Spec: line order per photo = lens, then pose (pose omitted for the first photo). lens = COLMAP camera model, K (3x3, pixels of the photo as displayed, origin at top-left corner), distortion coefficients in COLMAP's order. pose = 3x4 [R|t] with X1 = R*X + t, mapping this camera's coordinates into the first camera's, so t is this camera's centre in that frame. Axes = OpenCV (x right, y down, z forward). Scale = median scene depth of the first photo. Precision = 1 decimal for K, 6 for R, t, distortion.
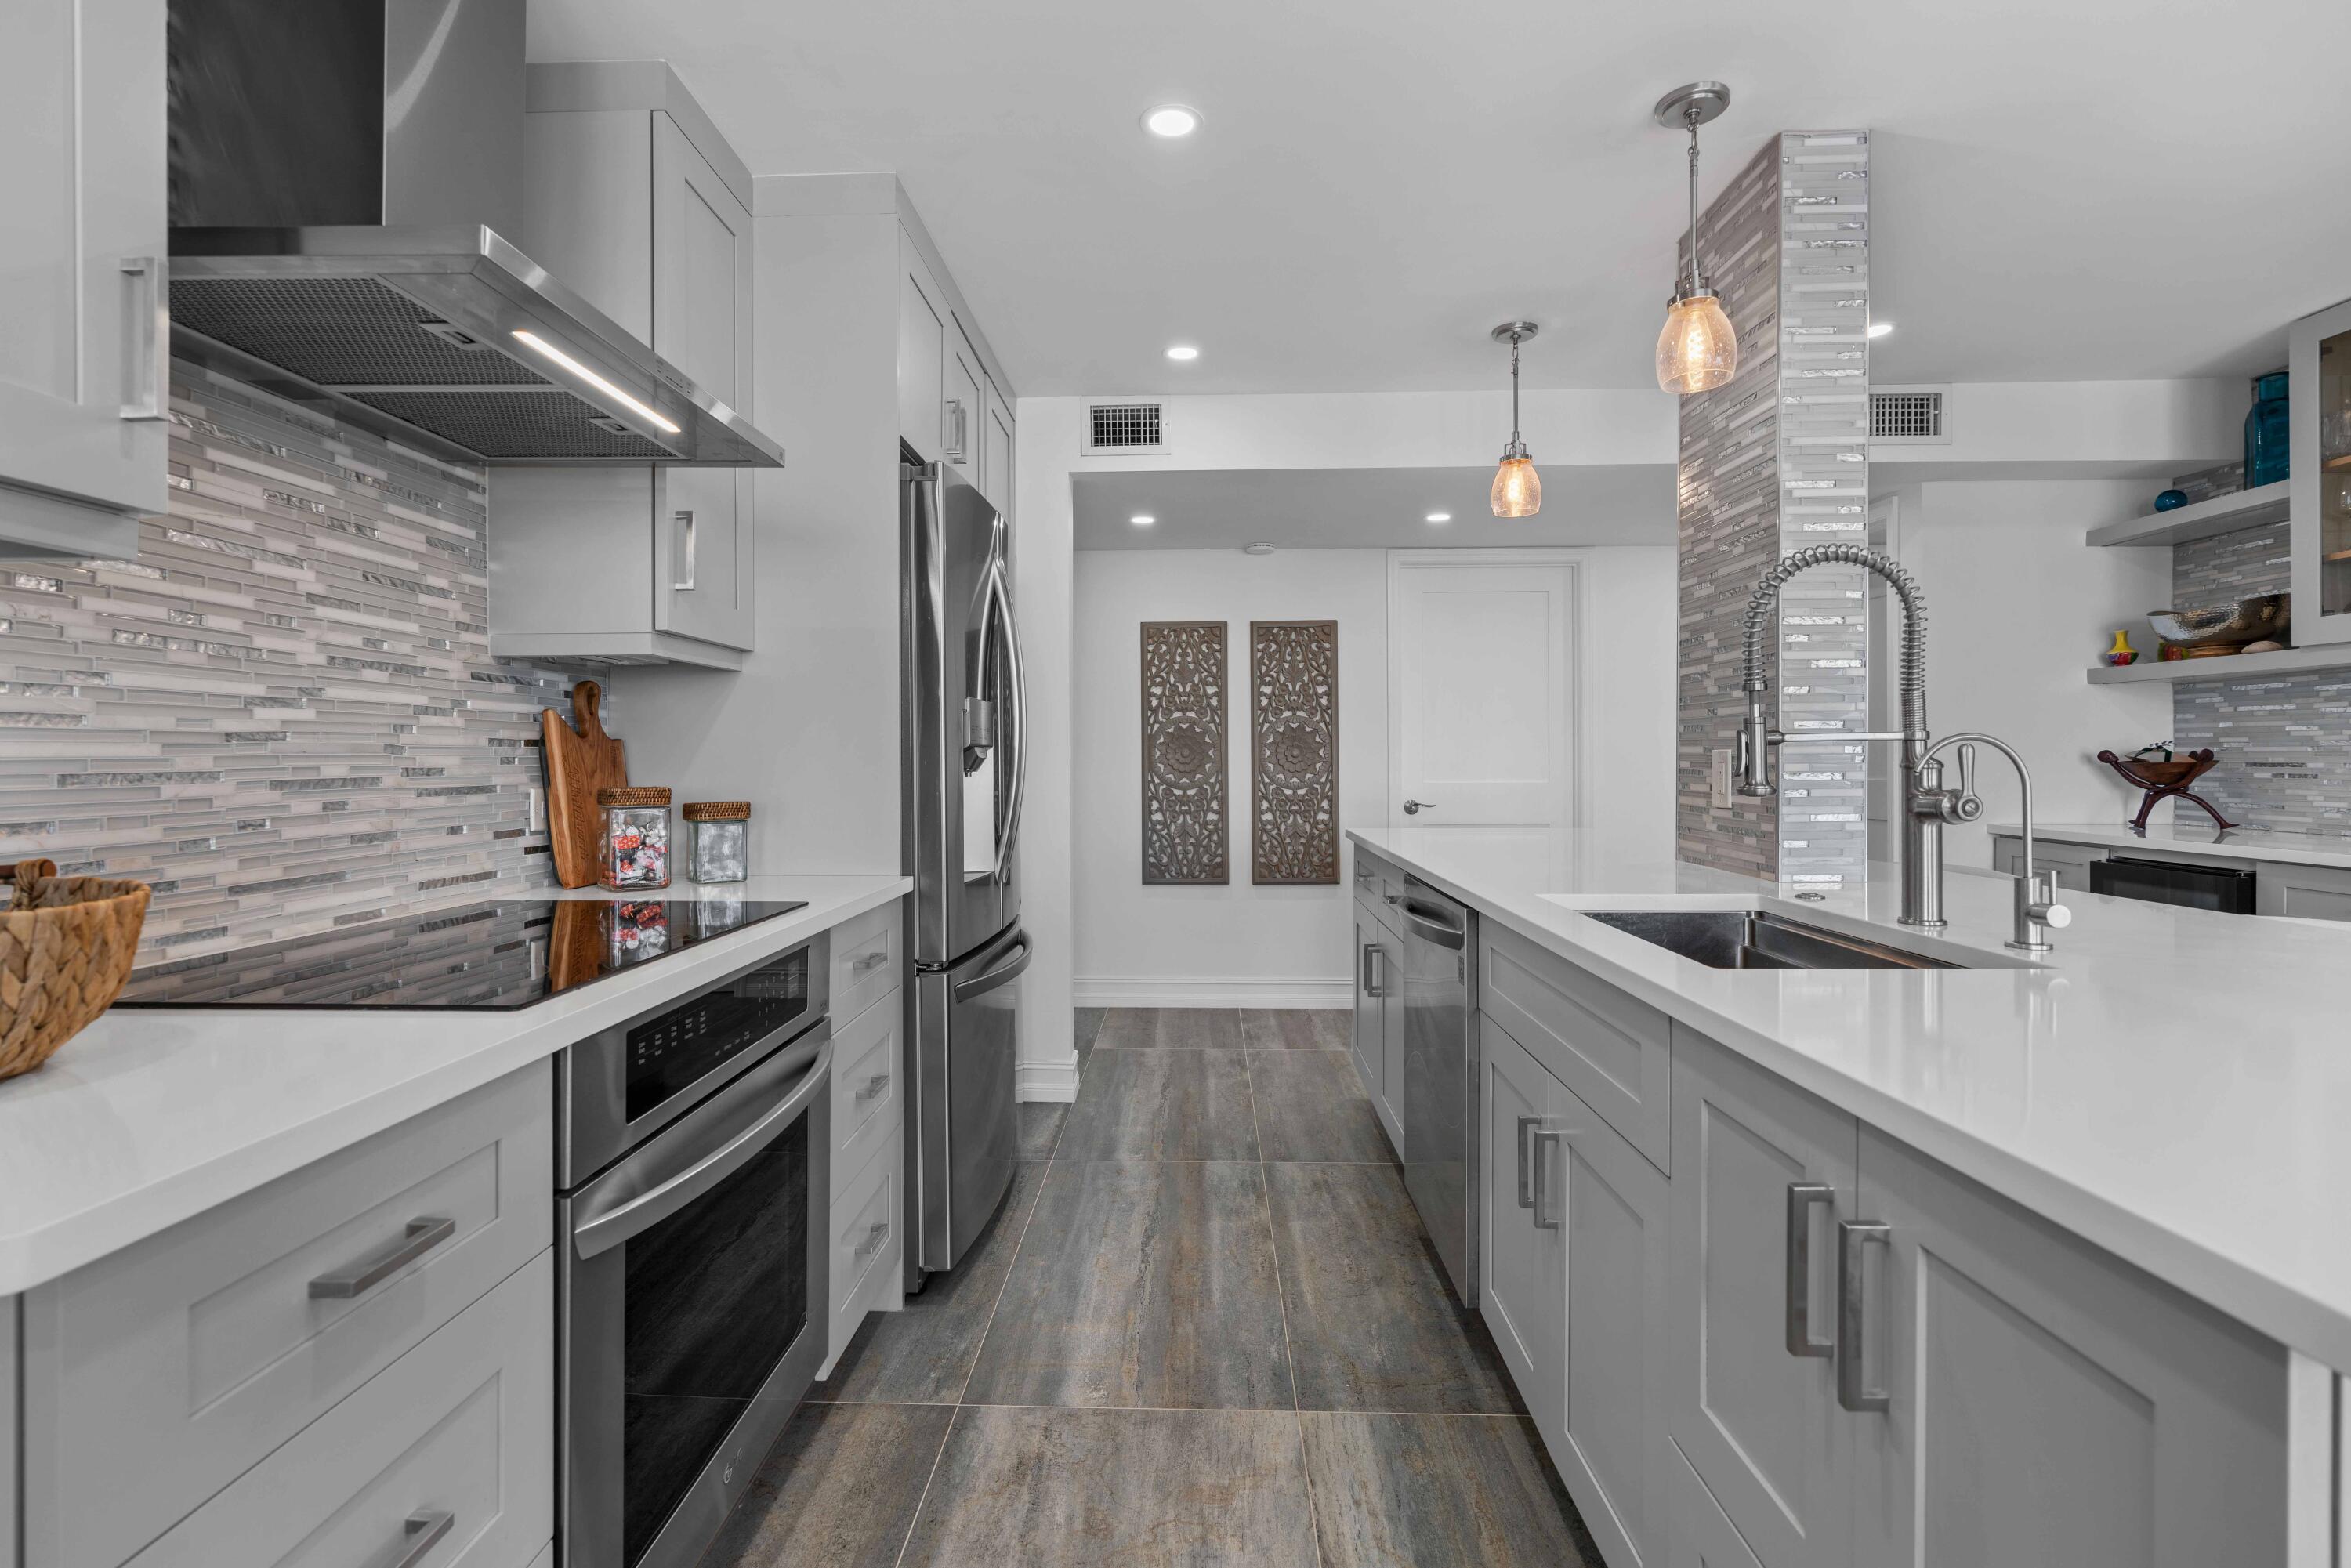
lens RADIAL K [[1099.3, 0, 1179.5], [0, 1099.3, 764.2], [0, 0, 1]] dist [-0.037863, 0.001336]
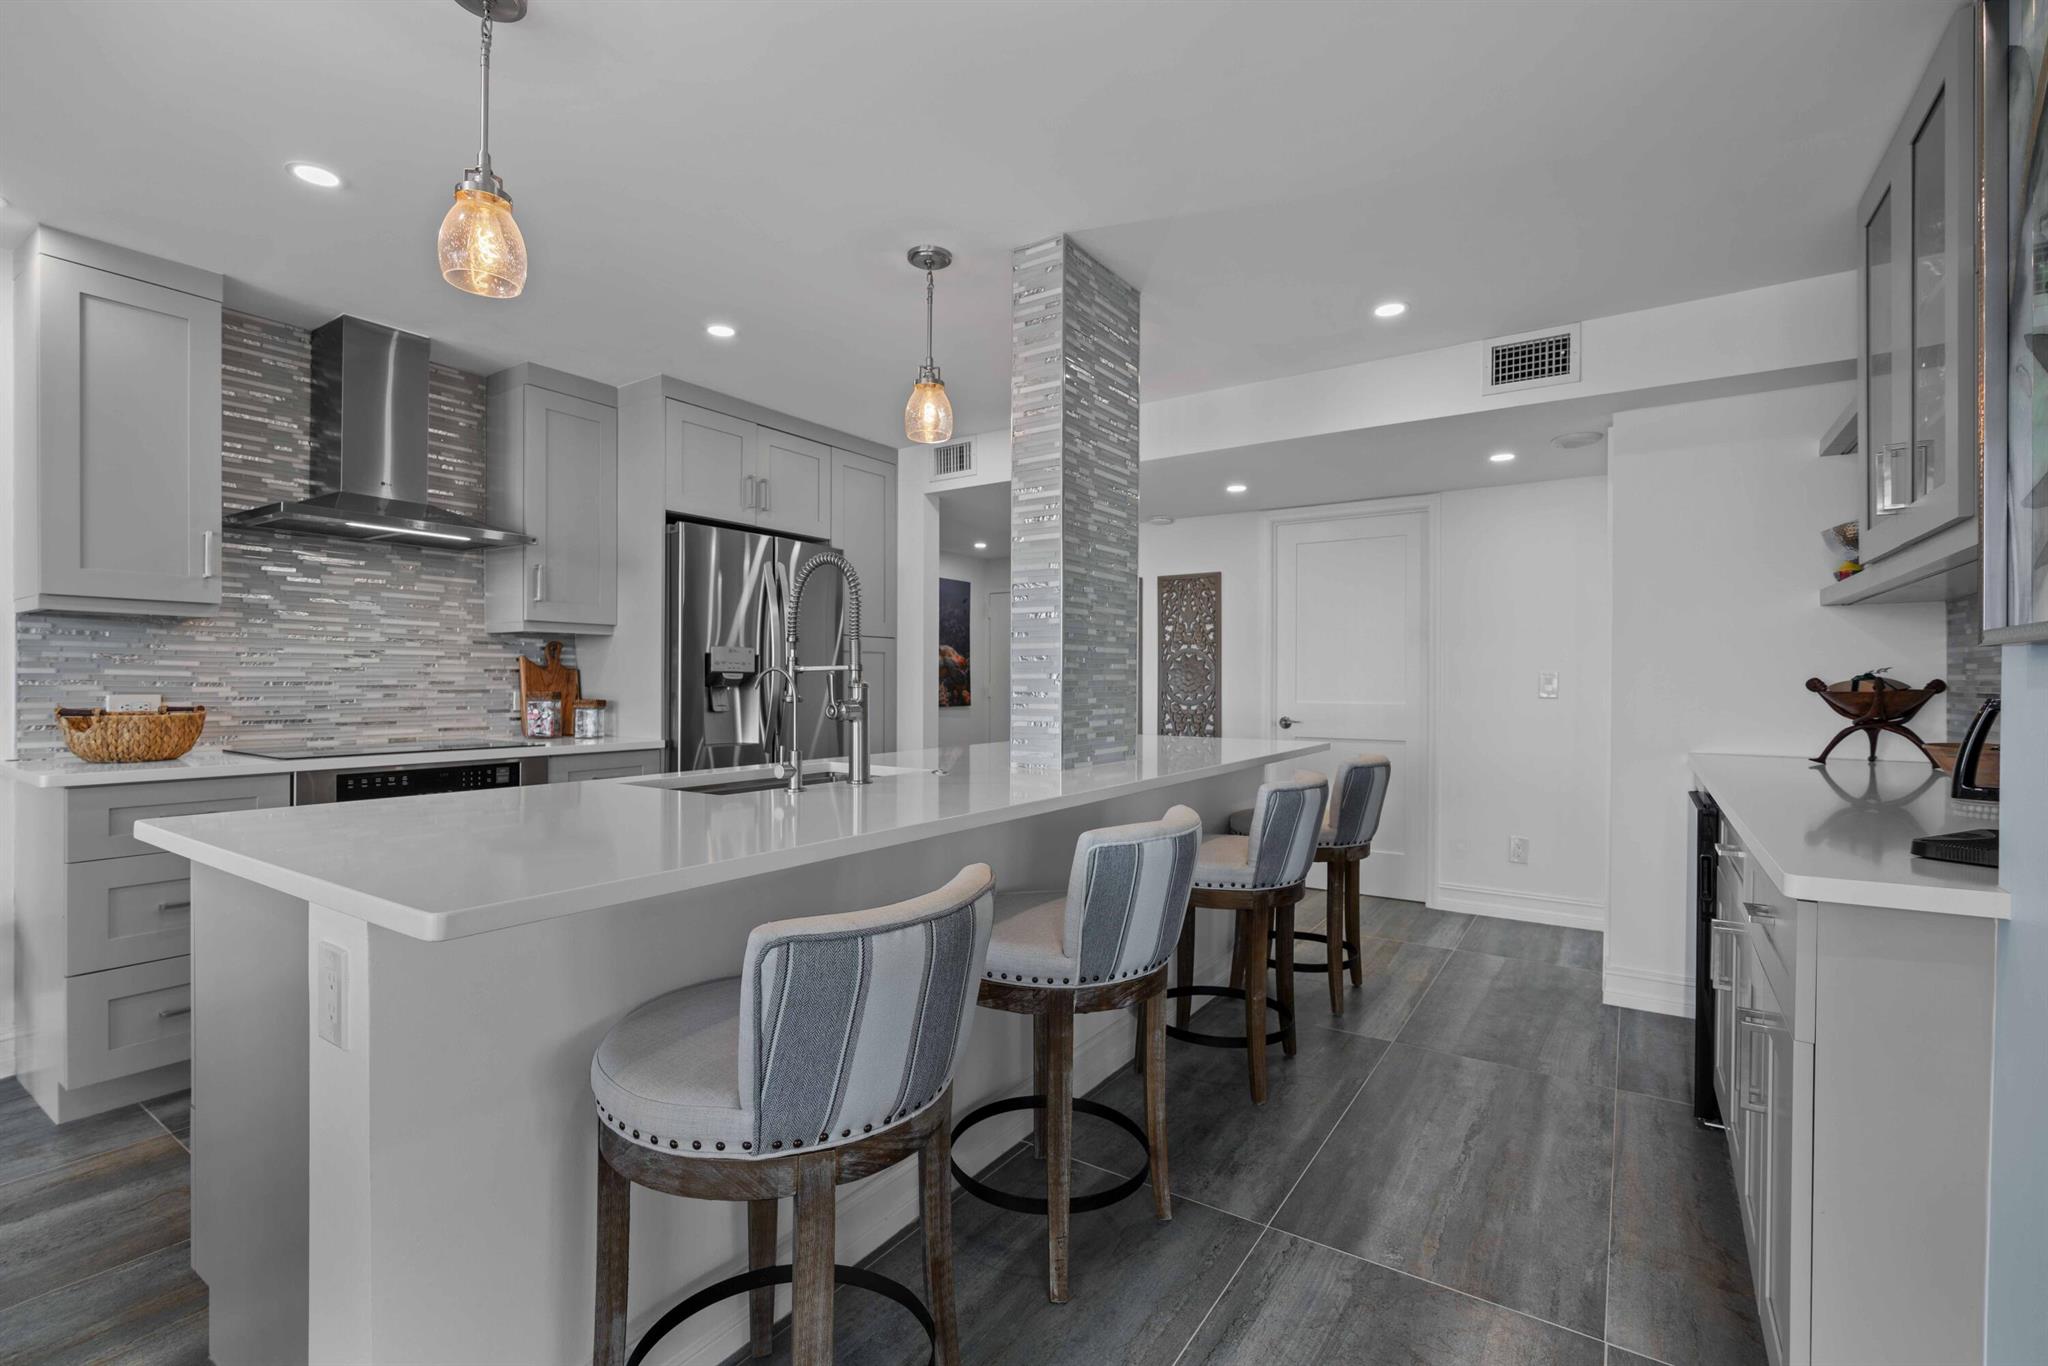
lens RADIAL K [[932.5, 0, 1017.8], [0, 932.5, 682.4], [0, 0, 1]] dist [-0.009559, 0.000234]
pose [[0.840539, 0.008294, -0.541687, 0.525437], [-0.009821, 0.999952, 0.000071, -0.002405], [0.541661, 0.005260, 0.840580, -0.019793]]
